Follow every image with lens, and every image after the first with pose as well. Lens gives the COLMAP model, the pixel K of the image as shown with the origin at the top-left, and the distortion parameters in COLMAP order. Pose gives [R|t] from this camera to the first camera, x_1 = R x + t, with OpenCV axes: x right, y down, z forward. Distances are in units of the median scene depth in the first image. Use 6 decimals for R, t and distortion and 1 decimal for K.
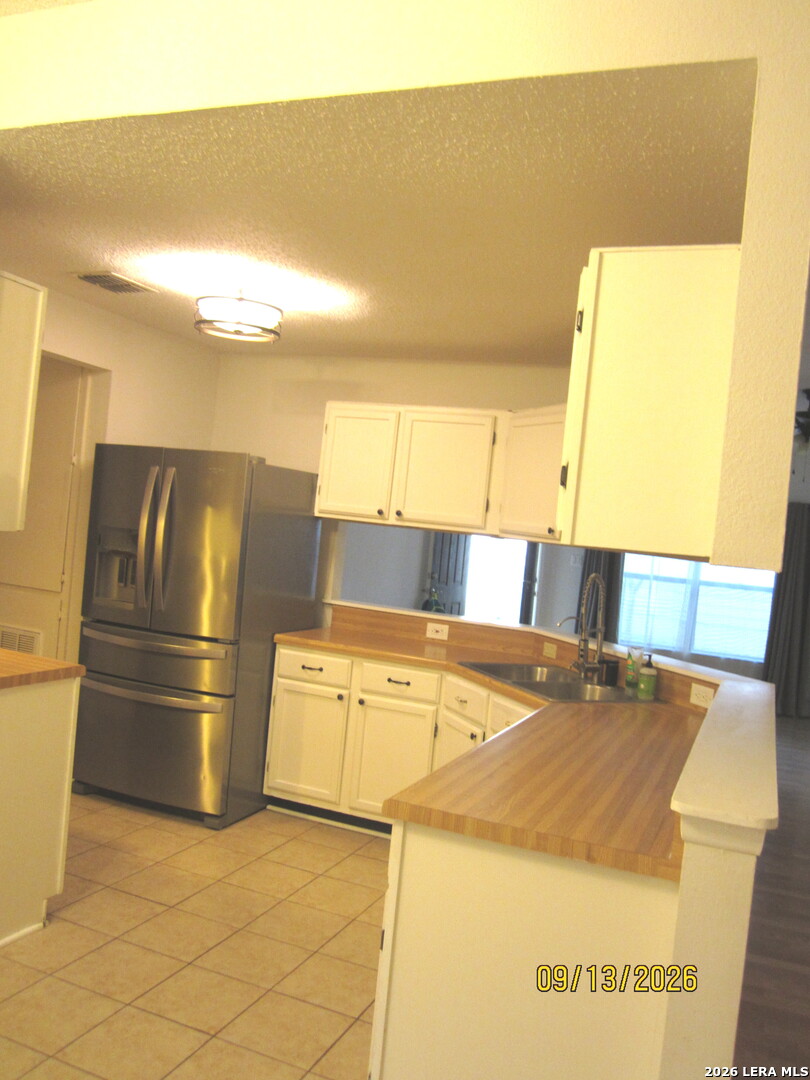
lens RADIAL K [[879.3, 0, 415.7], [0, 879.3, 539.9], [0, 0, 1]] dist [-0.072015, 0.022289]
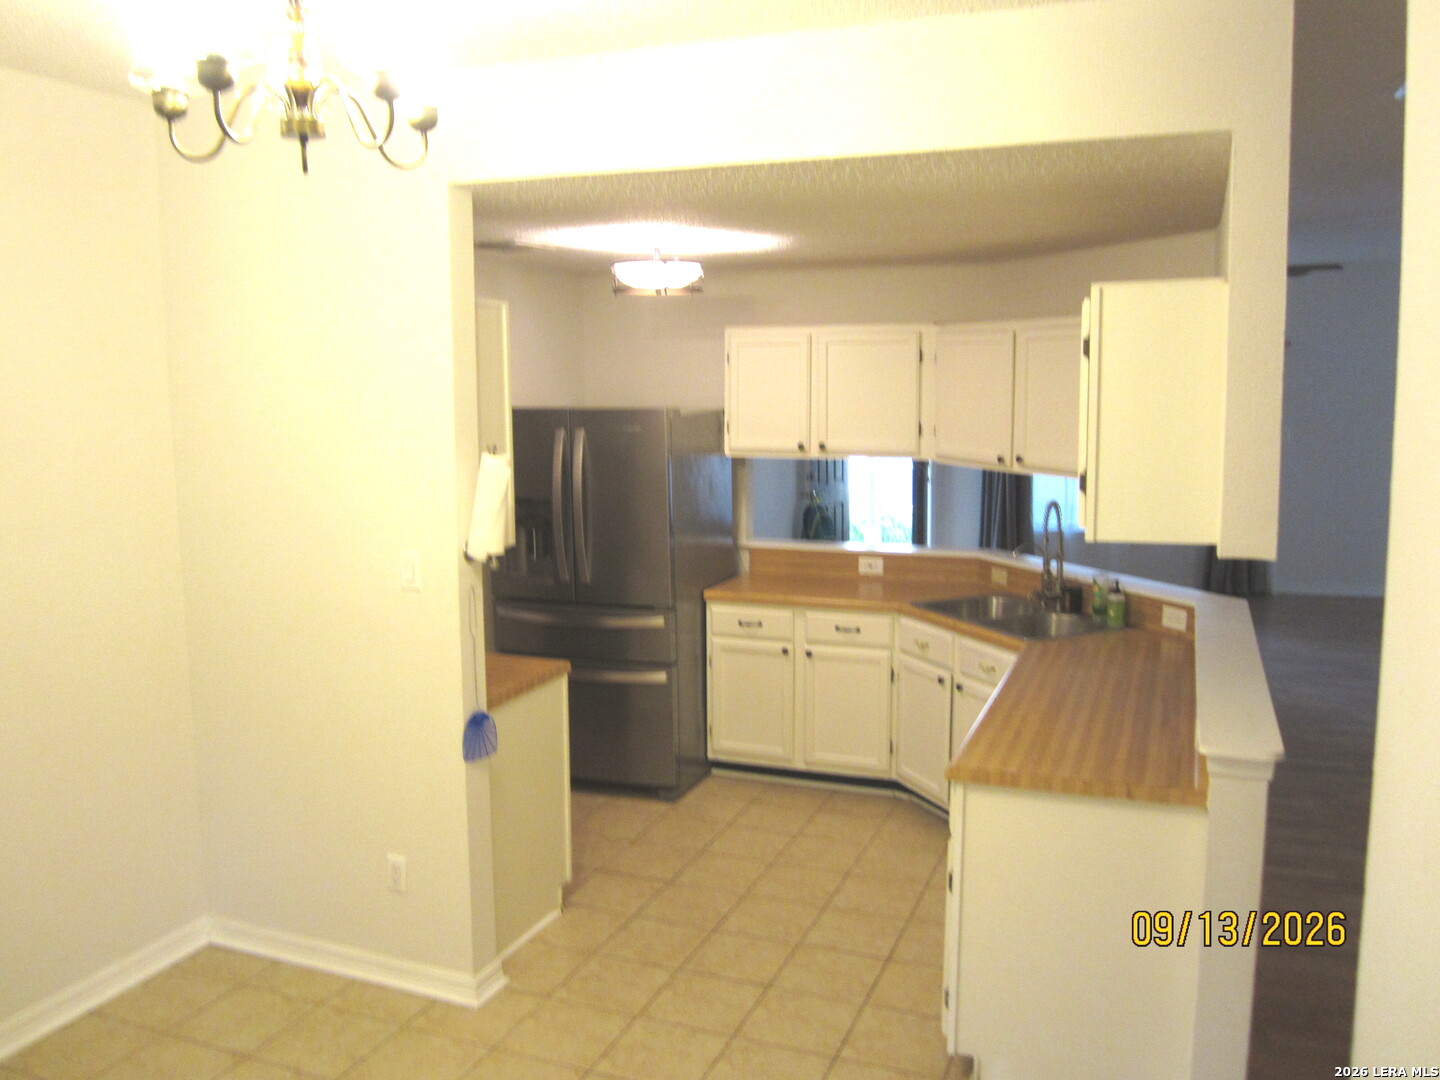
lens RADIAL K [[1172.4, 0, 712.2], [0, 1172.4, 538.0], [0, 0, 1]] dist [-0.072015, 0.022289]
pose [[0.993931, -0.108717, -0.016796, -0.141808], [0.109965, 0.986116, 0.124433, -0.116408], [0.003035, -0.125525, 0.992086, -0.259119]]
